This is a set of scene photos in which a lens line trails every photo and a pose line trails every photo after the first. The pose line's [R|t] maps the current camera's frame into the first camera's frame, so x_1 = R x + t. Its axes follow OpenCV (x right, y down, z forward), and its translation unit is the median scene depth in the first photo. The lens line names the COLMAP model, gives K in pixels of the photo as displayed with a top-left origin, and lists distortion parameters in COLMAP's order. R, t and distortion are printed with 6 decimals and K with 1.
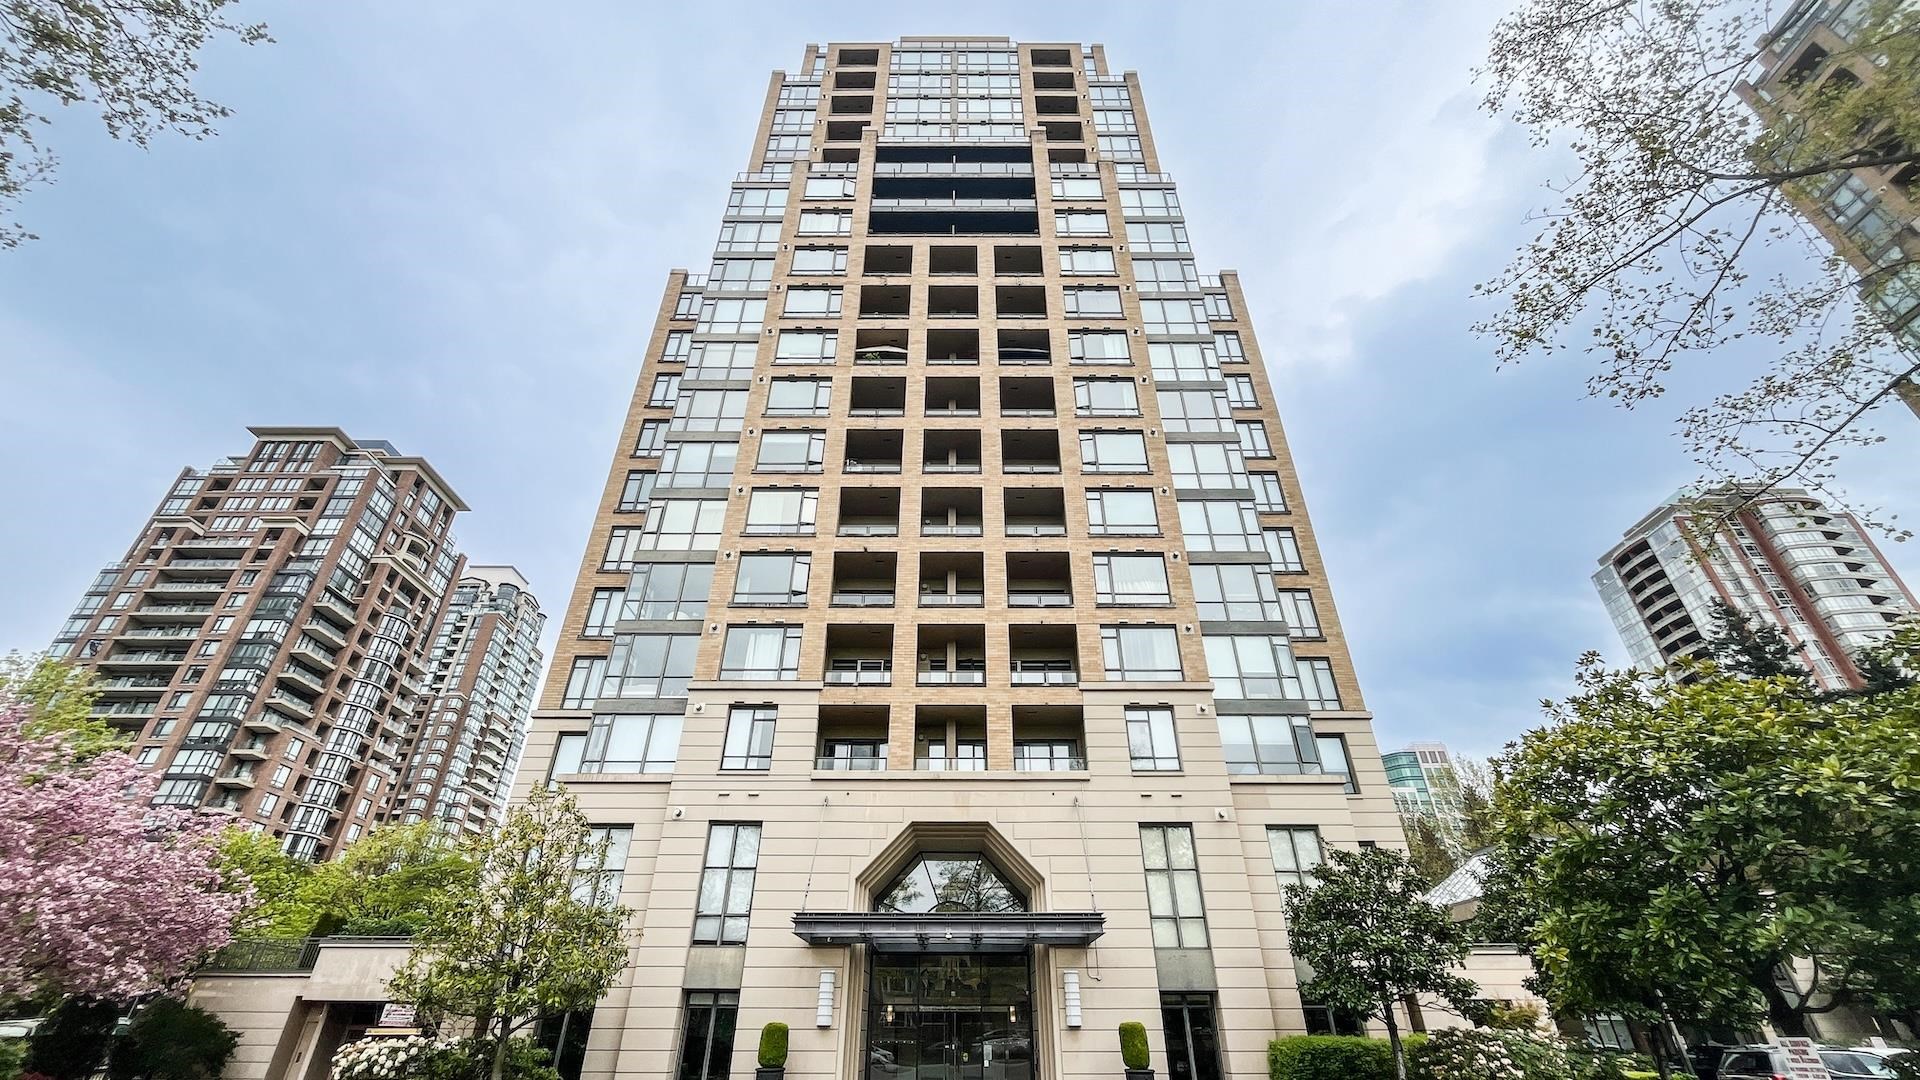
lens RADIAL K [[773.4, 0, 963.4], [0, 773.4, 544.6], [0, 0, 1]] dist [-0.001429, -0.001255]
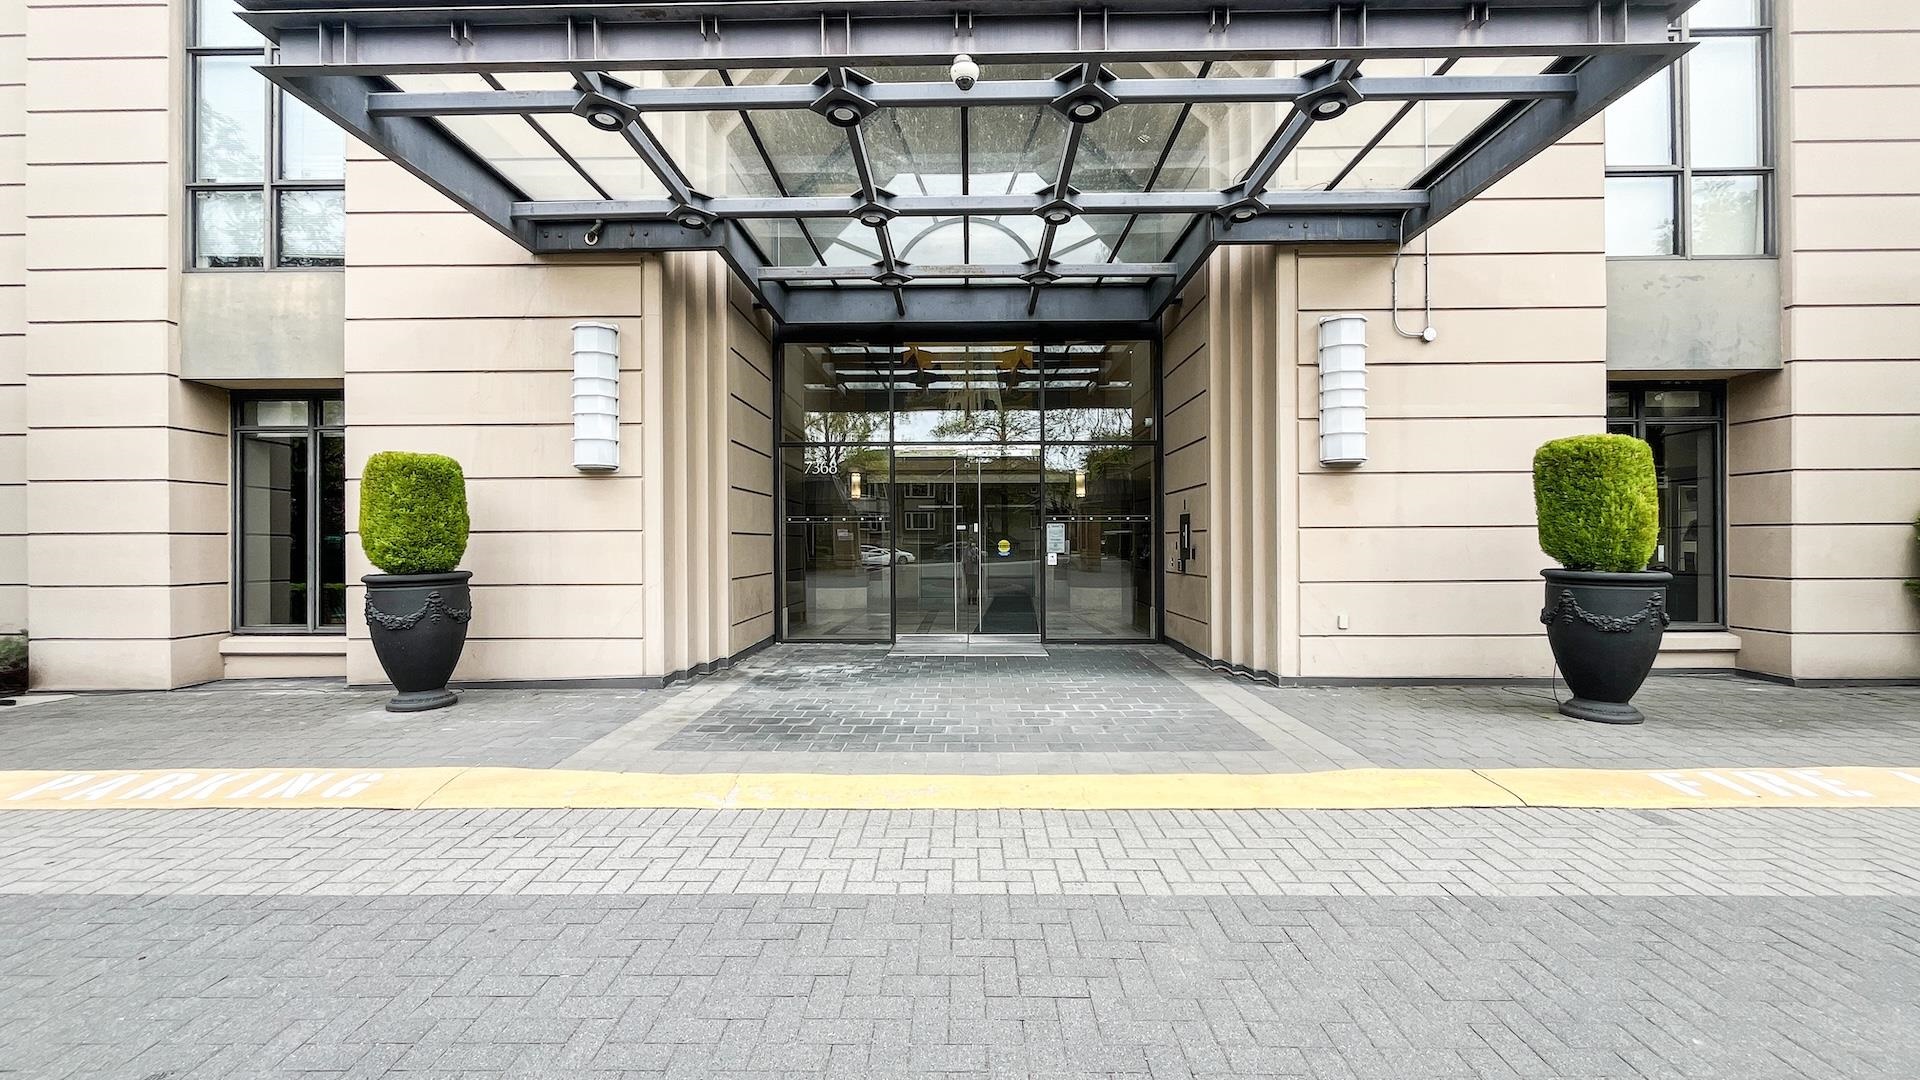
lens RADIAL K [[773.4, 0, 958.3], [0, 773.4, 549.8], [0, 0, 1]] dist [-0.001429, -0.001255]
pose [[0.999771, -0.006820, -0.020300, -0.012608], [0.016758, 0.839312, 0.543391, 0.377233], [0.013332, -0.543607, 0.839234, 0.558712]]
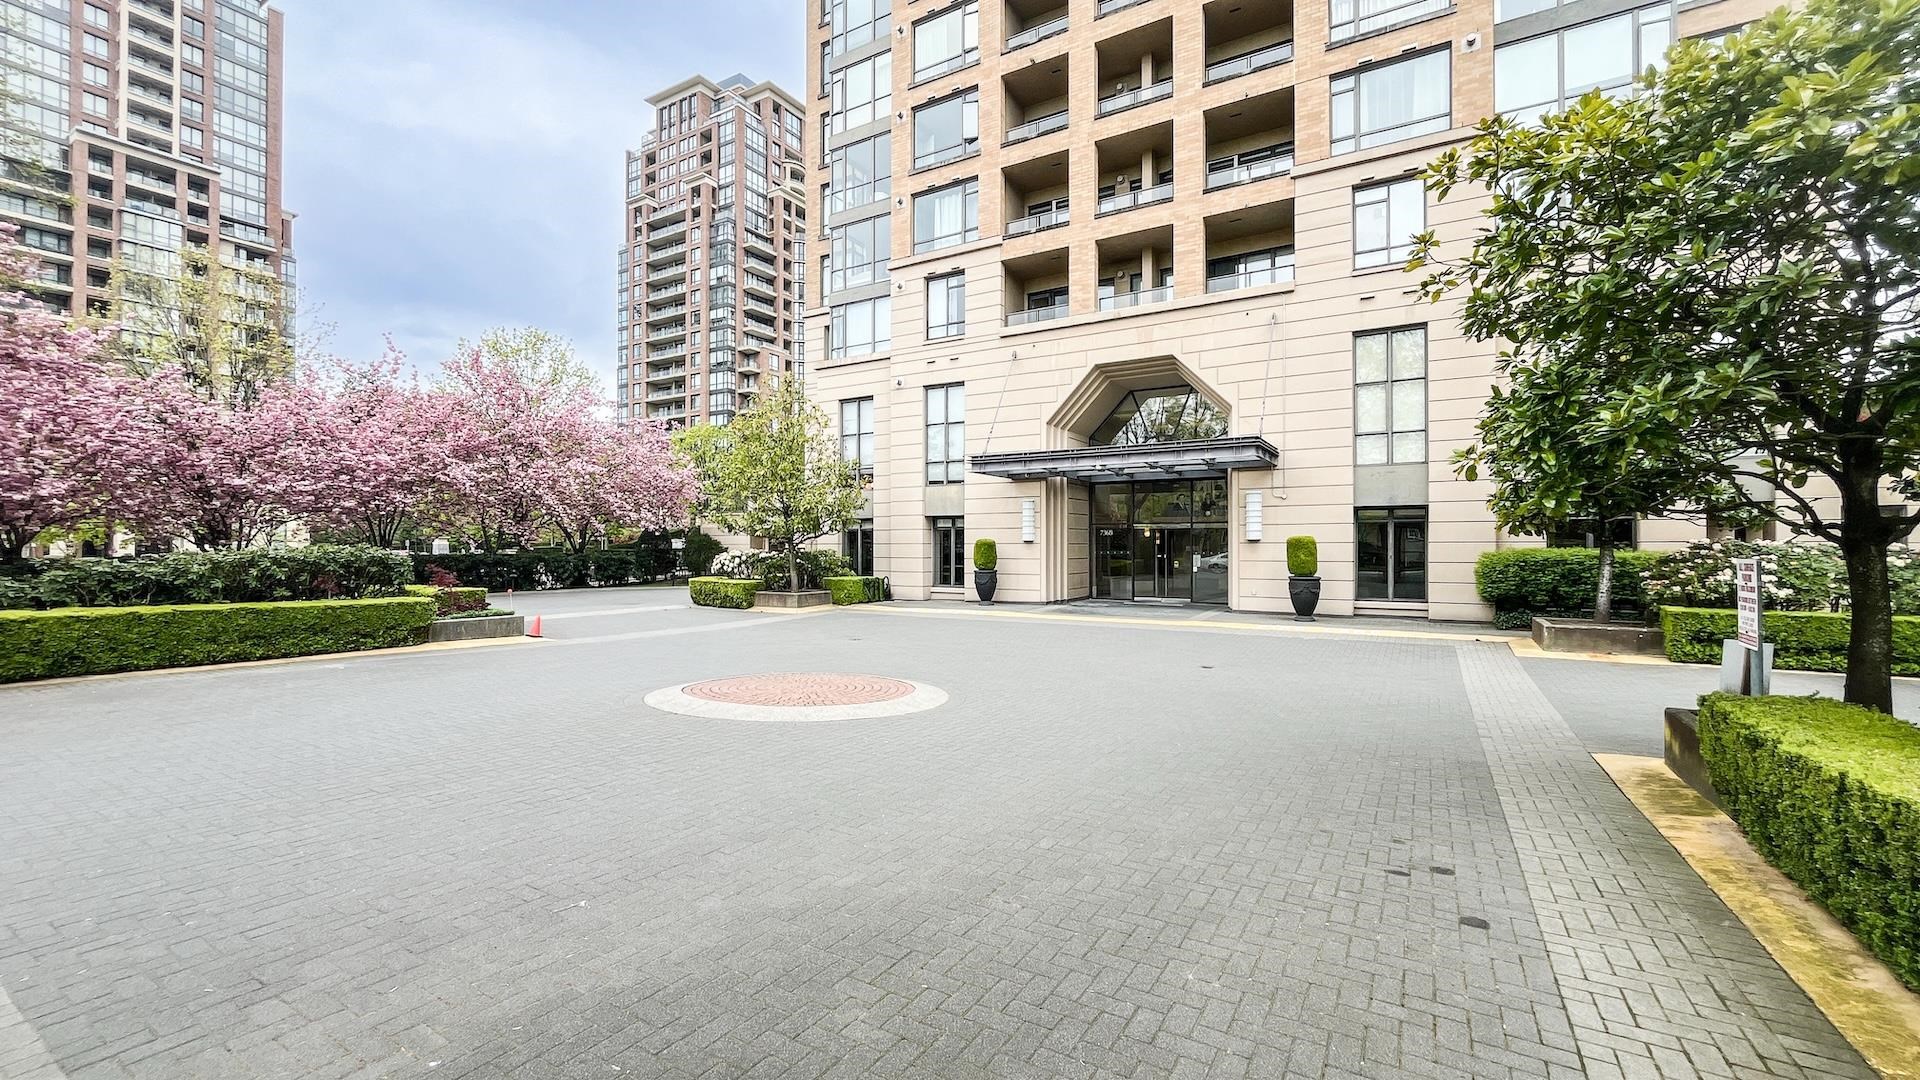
lens RADIAL K [[773.4, 0, 962.9], [0, 773.4, 544.4], [0, 0, 1]] dist [-0.001429, -0.001255]
pose [[0.856079, -0.002958, -0.516837, 0.273669], [0.279494, 0.843807, 0.458118, 0.048701], [0.434756, -0.536638, 0.723192, 0.082884]]
